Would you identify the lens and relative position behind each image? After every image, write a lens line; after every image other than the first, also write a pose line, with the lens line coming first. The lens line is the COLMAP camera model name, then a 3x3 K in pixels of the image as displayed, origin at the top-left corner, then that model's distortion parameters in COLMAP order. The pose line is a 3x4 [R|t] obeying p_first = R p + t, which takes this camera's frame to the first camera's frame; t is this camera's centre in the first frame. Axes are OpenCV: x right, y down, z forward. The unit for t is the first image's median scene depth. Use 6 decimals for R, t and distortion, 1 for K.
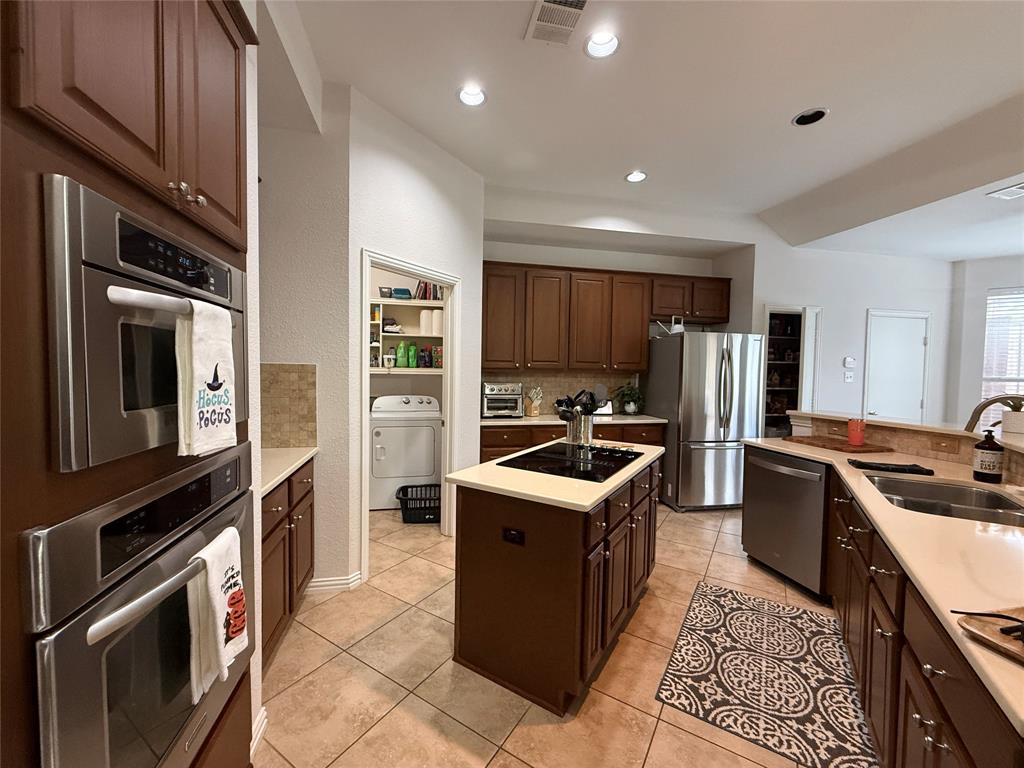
lens RADIAL K [[409.8, 0, 509.9], [0, 409.8, 384.5], [0, 0, 1]] dist [0.000759, 0.000927]
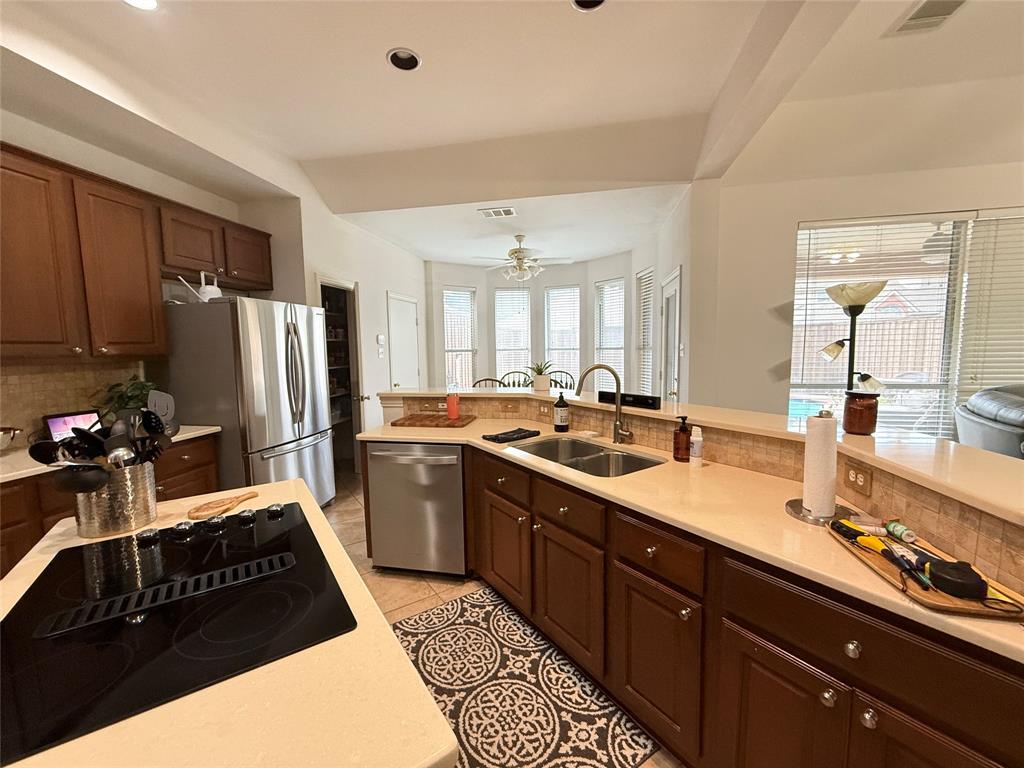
lens RADIAL K [[409.8, 0, 510.5], [0, 409.8, 385.0], [0, 0, 1]] dist [0.000759, 0.000927]
pose [[0.401213, -0.108975, 0.909479, -0.034043], [0.056798, 0.993947, 0.094040, -0.019918], [-0.914222, 0.013927, 0.404974, 0.298488]]
